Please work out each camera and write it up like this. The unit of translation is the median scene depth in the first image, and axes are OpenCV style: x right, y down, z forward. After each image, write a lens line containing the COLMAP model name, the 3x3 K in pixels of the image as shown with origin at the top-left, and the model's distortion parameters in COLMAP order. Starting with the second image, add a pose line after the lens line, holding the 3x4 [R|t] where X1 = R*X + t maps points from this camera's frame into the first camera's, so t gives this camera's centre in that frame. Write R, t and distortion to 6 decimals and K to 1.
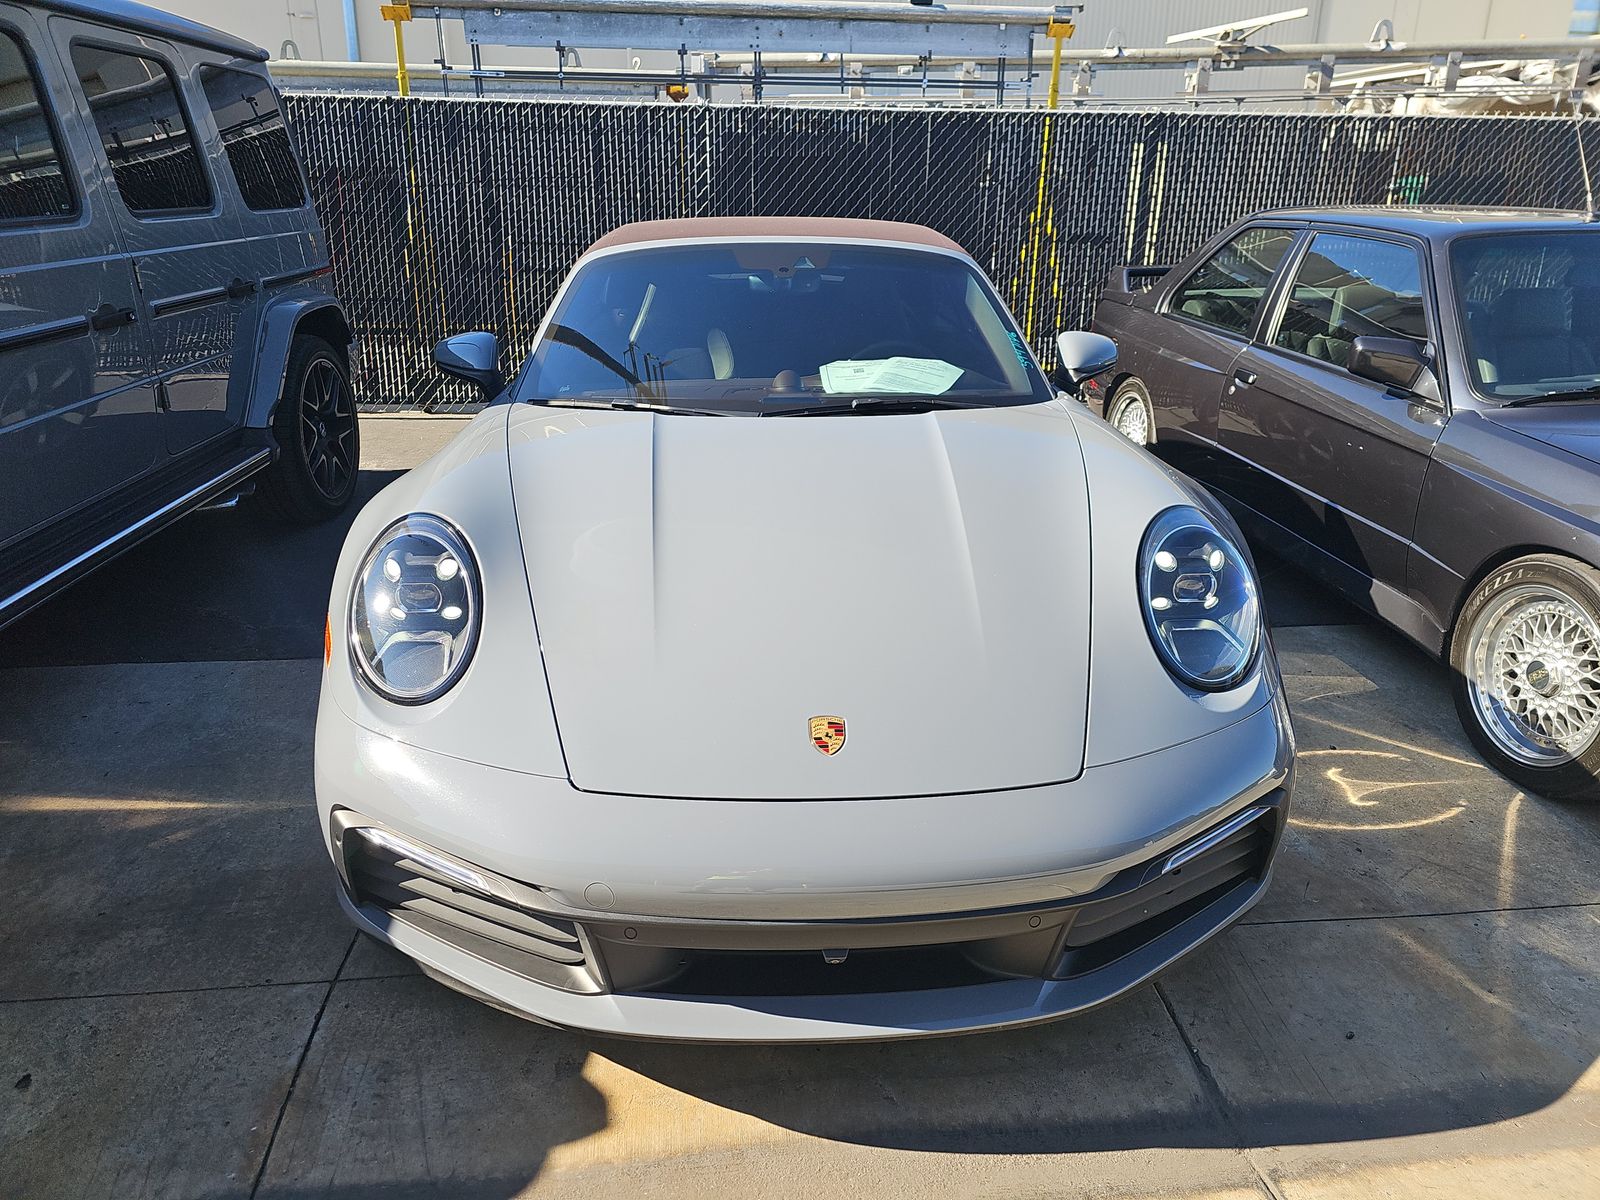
lens RADIAL K [[1096.0, 0, 800.0], [0, 1096.0, 600.0], [0, 0, 1]] dist [0.049939, -0.047047]
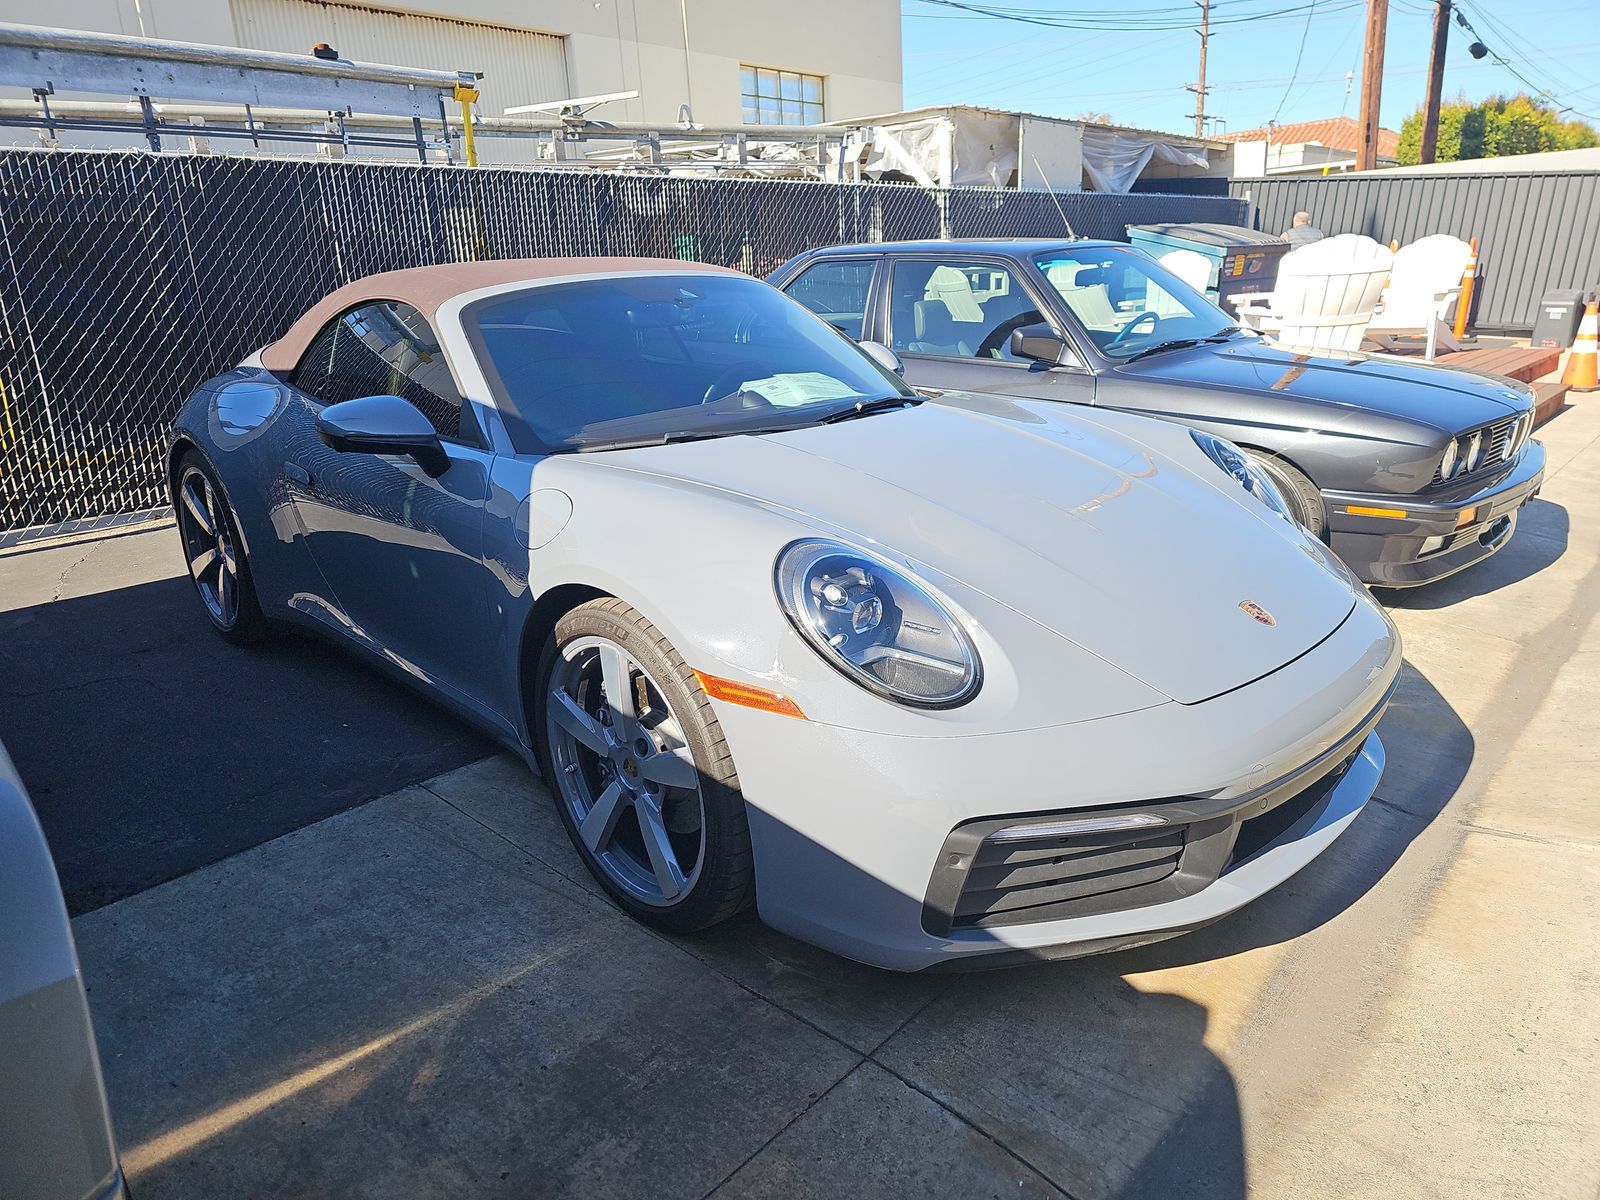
lens RADIAL K [[1090.8, 0, 800.0], [0, 1090.8, 600.0], [0, 0, 1]] dist [0.030949, -0.031816]
pose [[0.740710, -0.229827, 0.631290, -0.287082], [0.266325, 0.963128, 0.038149, -0.020161], [-0.616781, 0.139871, 0.774608, 0.087851]]
